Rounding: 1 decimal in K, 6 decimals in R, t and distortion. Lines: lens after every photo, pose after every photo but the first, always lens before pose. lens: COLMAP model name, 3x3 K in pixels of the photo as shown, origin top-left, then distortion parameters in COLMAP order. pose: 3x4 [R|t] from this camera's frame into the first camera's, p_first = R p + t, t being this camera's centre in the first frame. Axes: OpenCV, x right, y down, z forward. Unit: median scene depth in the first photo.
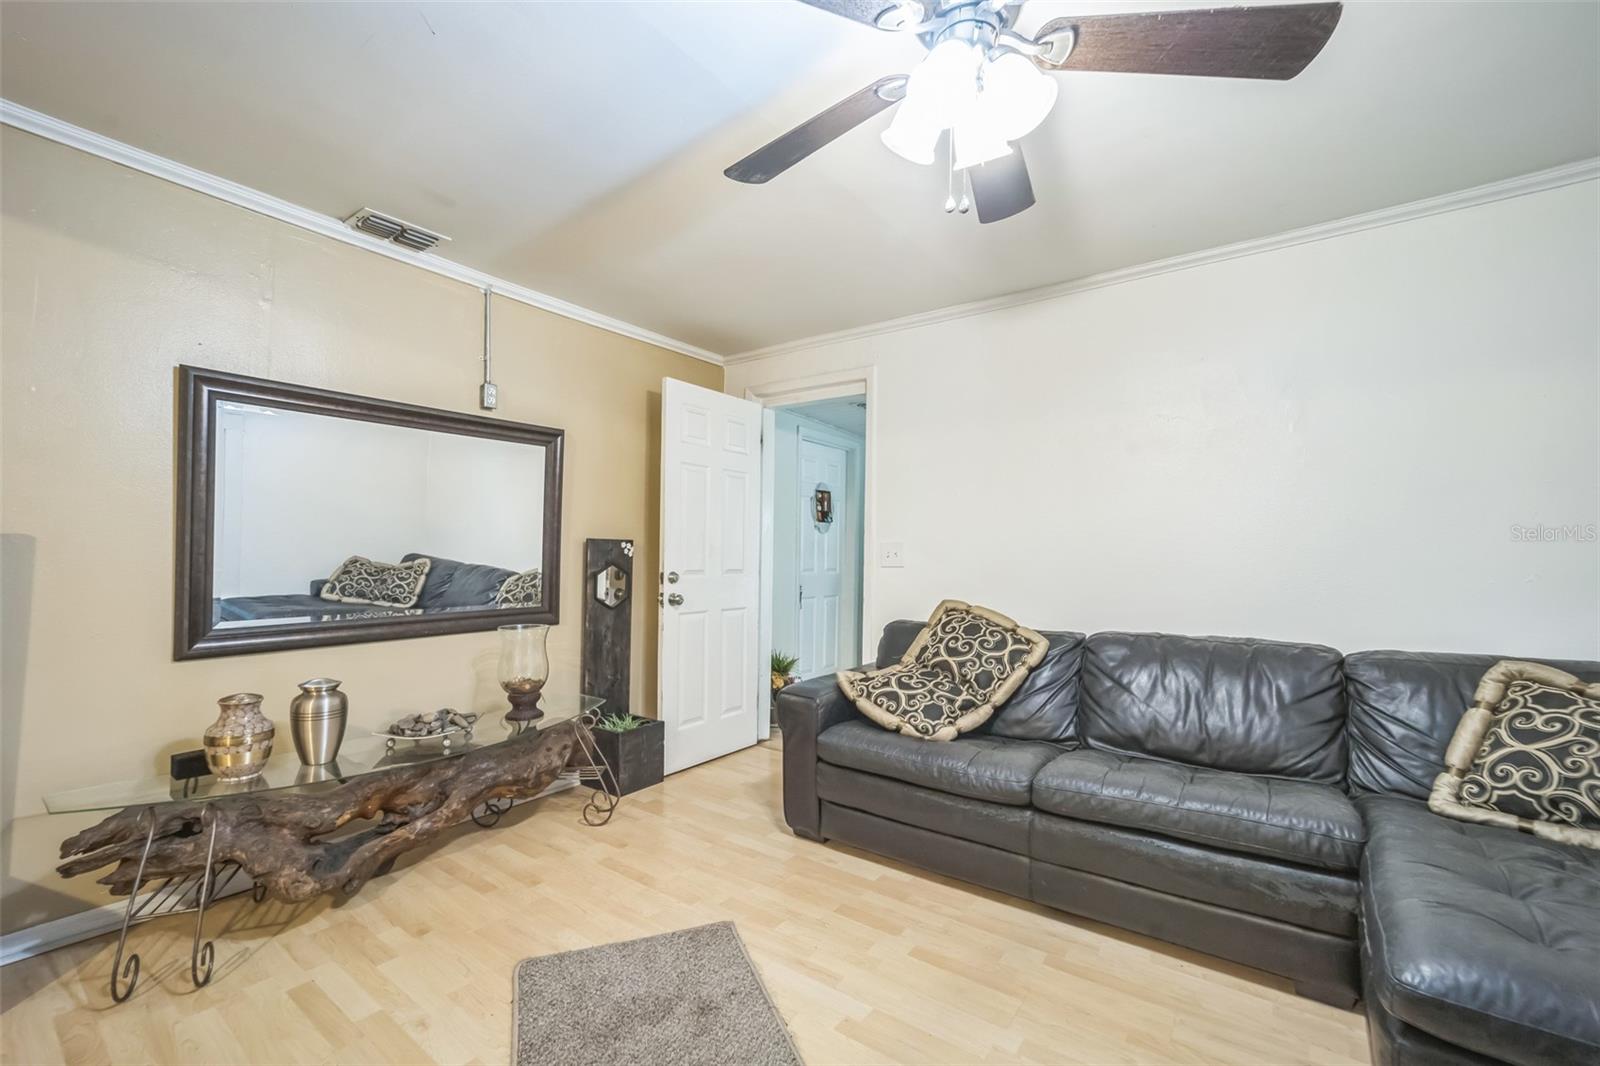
lens RADIAL K [[669.0, 0, 798.7], [0, 669.0, 552.1], [0, 0, 1]] dist [-0.011093, 0.000137]
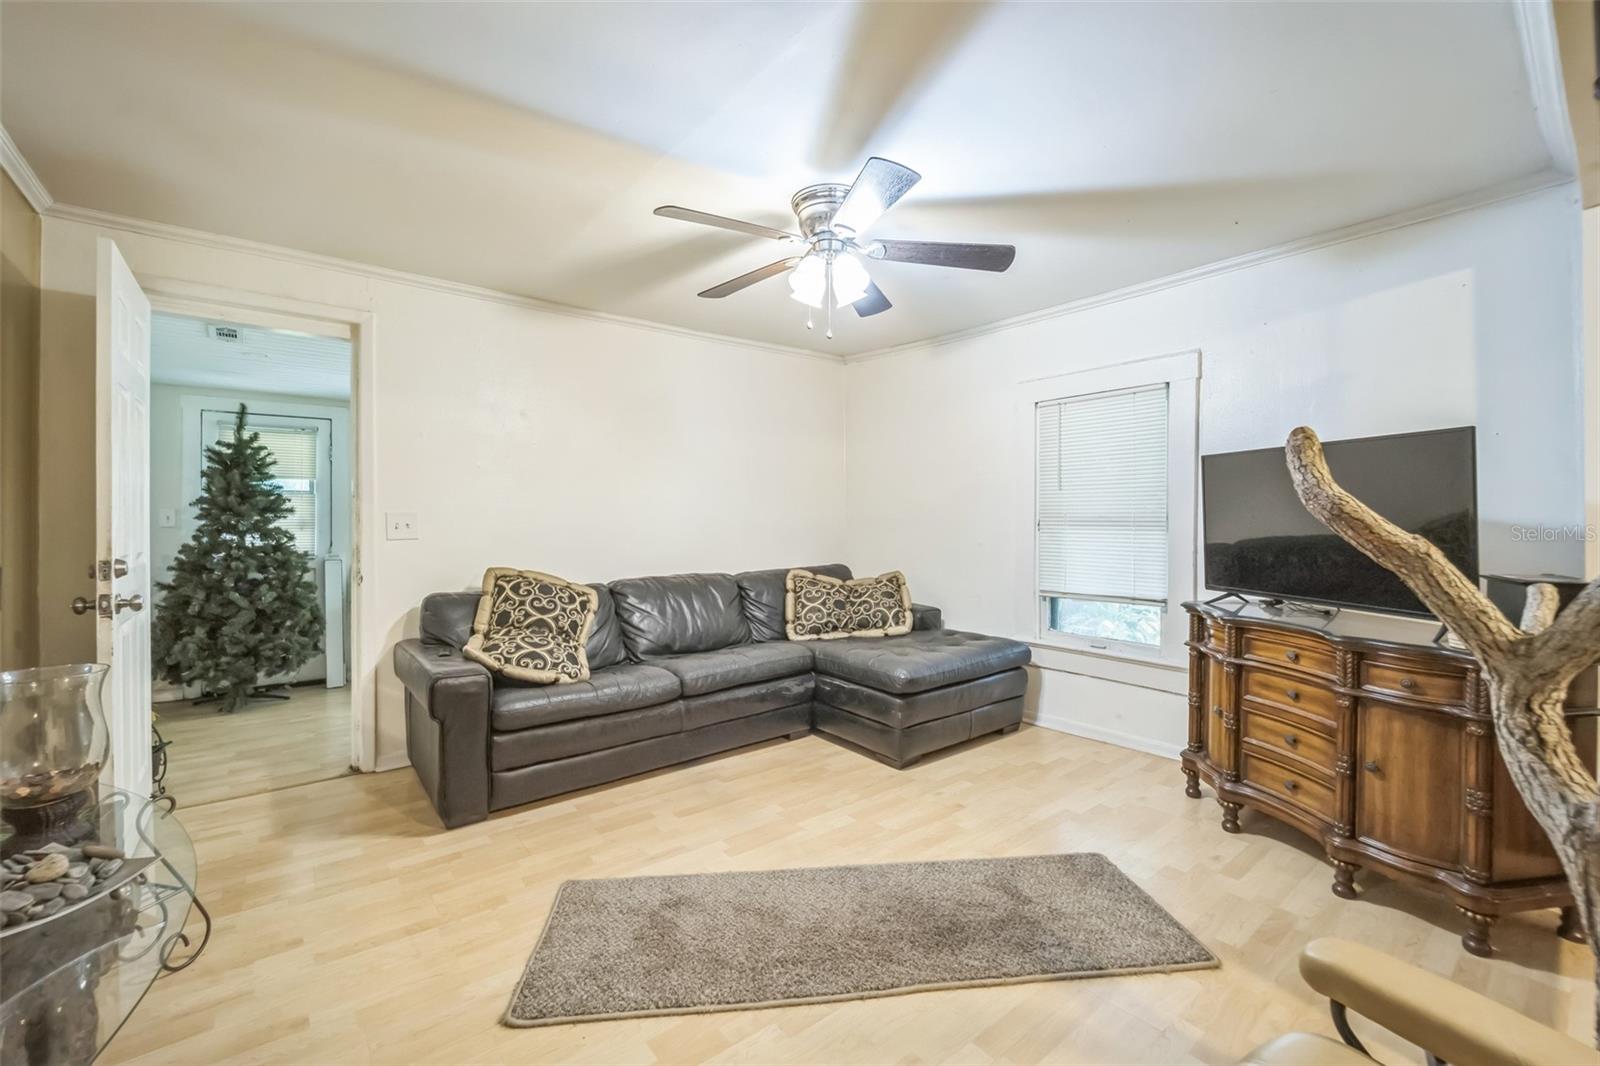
lens RADIAL K [[662.0, 0, 797.4], [0, 662.0, 526.7], [0, 0, 1]] dist [-0.003303, -0.006109]
pose [[0.256421, -0.017309, 0.966410, -0.891486], [0.000040, 0.999840, 0.017897, -0.016368], [-0.966565, -0.004550, 0.256381, 0.346728]]
